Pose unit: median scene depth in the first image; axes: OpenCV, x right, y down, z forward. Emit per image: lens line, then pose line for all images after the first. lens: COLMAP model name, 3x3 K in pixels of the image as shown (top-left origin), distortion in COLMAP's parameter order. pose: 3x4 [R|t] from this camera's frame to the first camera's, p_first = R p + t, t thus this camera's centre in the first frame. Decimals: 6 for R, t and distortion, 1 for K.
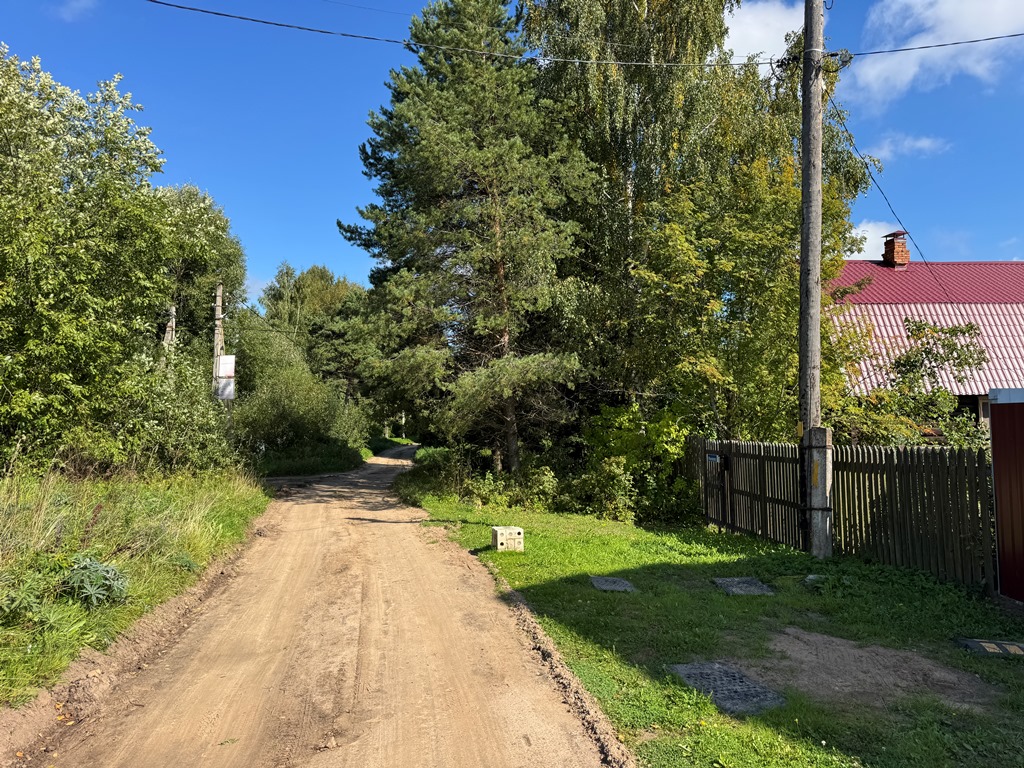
lens RADIAL K [[727.5, 0, 513.2], [0, 727.5, 383.2], [0, 0, 1]] dist [0.034204, -0.037662]
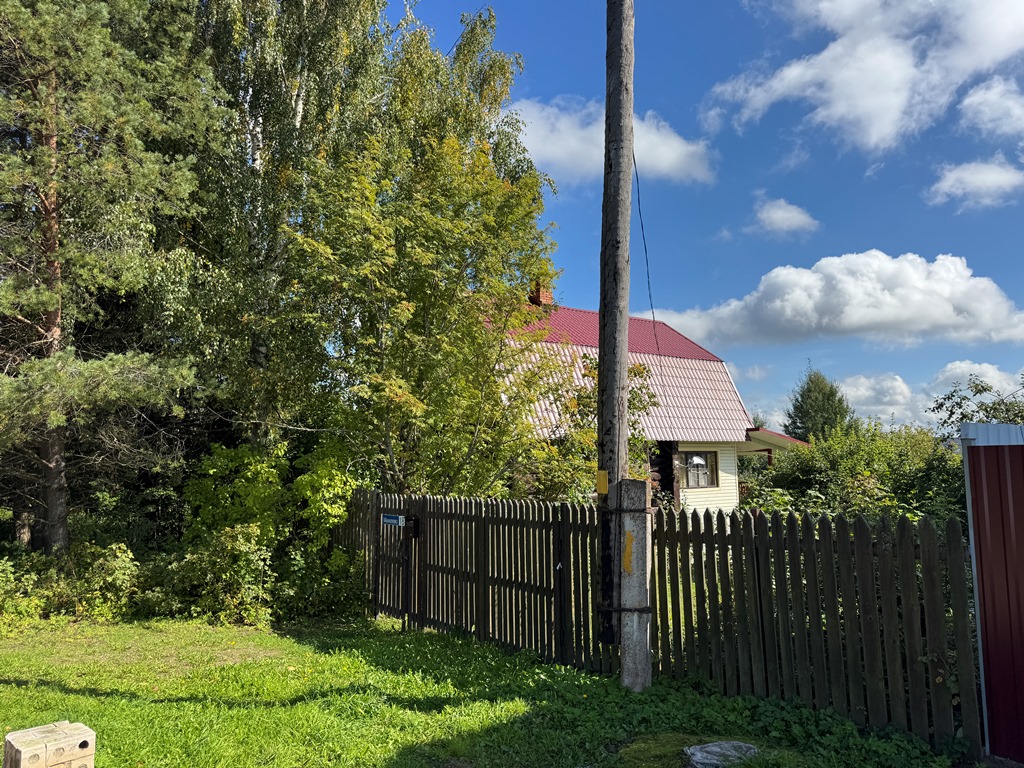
lens RADIAL K [[727.5, 0, 517.1], [0, 727.5, 385.8], [0, 0, 1]] dist [0.034204, -0.037662]
pose [[0.842909, 0.061403, 0.534540, -0.011608], [-0.030044, 0.997288, -0.067182, 0.014523], [-0.537216, 0.040569, 0.842468, 0.312558]]
